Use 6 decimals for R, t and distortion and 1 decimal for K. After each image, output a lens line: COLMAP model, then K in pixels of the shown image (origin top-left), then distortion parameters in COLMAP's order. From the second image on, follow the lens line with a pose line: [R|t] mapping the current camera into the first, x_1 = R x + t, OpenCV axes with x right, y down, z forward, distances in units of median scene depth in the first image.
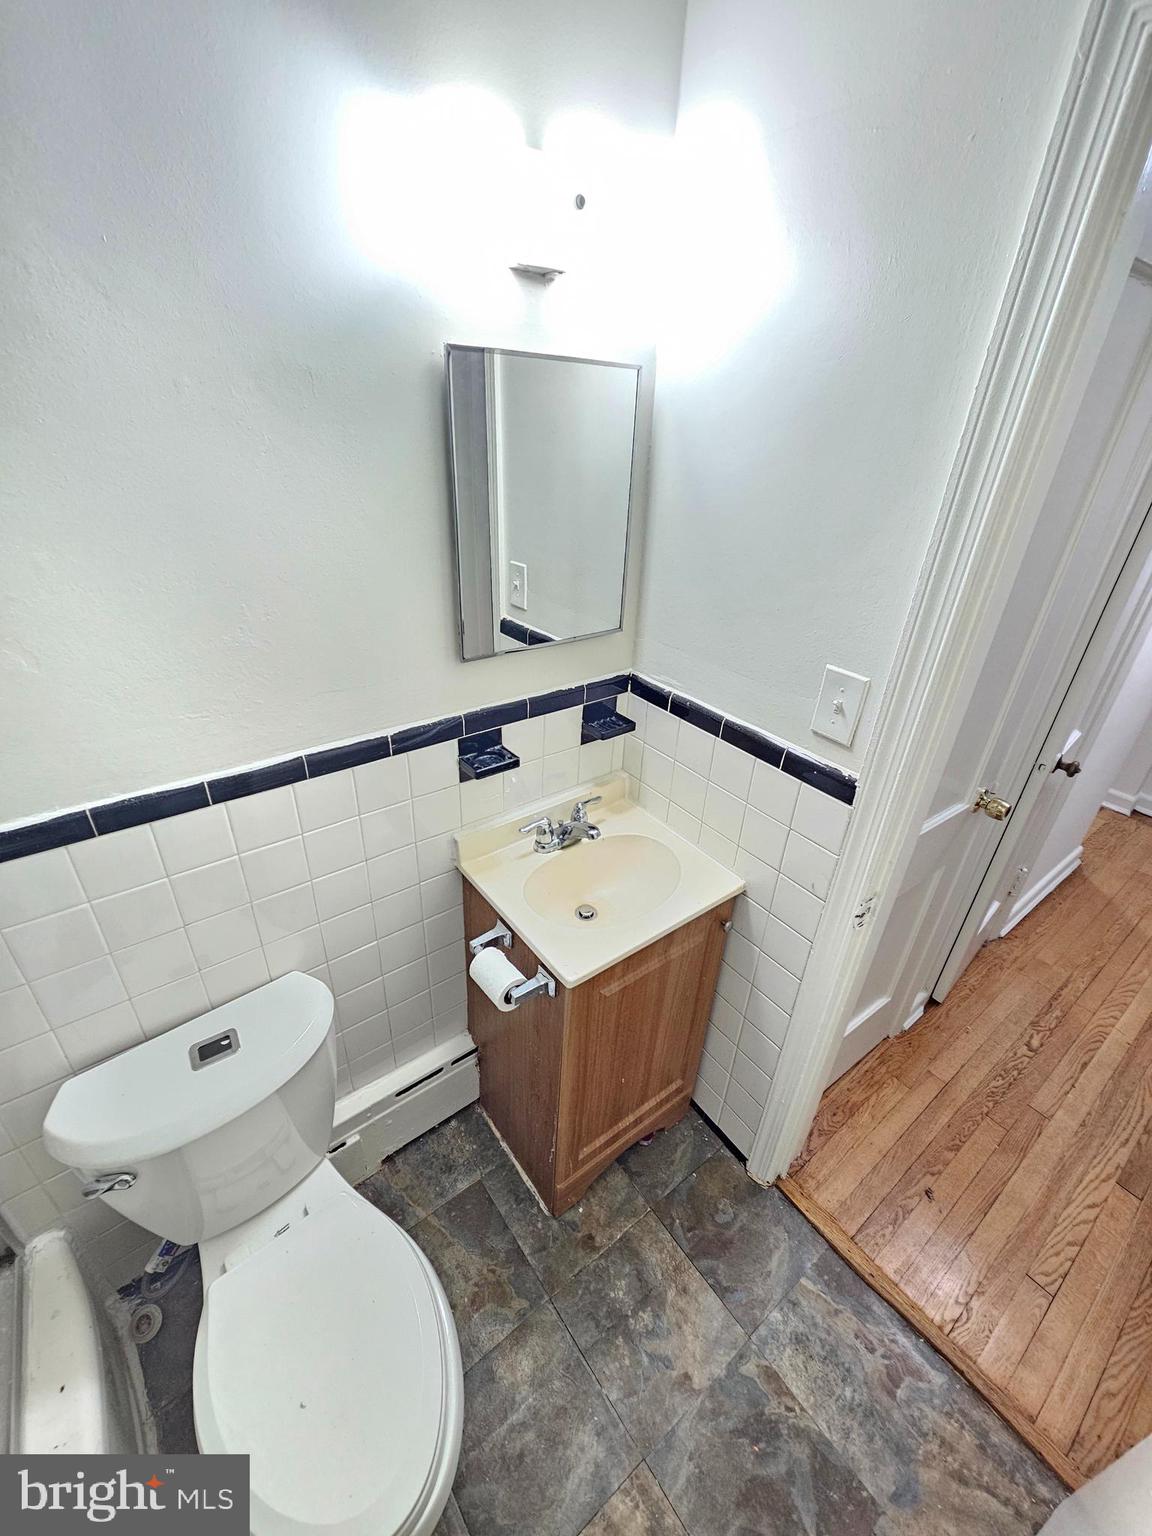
lens RADIAL K [[626.5, 0, 567.5], [0, 626.5, 763.6], [0, 0, 1]] dist [-0.001678, -0.000700]
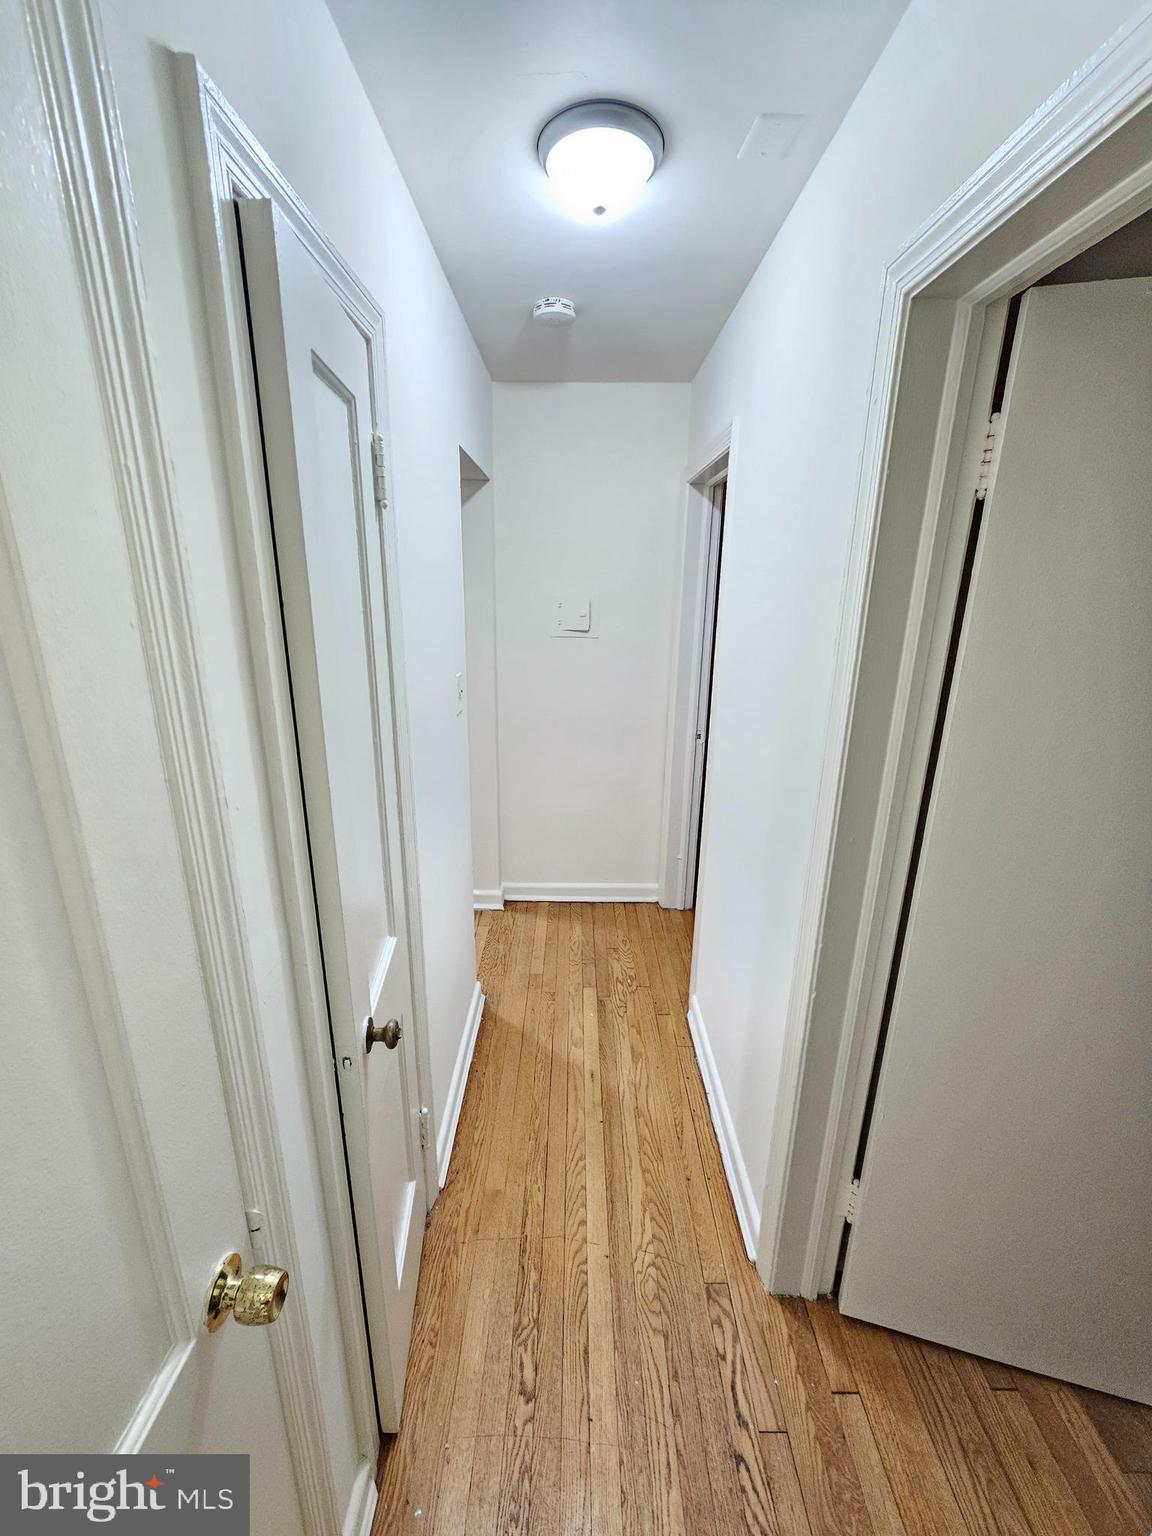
lens RADIAL K [[626.5, 0, 567.5], [0, 626.5, 763.6], [0, 0, 1]] dist [-0.001678, -0.000700]
pose [[0.605566, -0.254219, 0.754097, 0.388632], [0.393099, 0.919479, -0.005699, -0.123233], [-0.691928, 0.299886, 0.656738, 0.298592]]
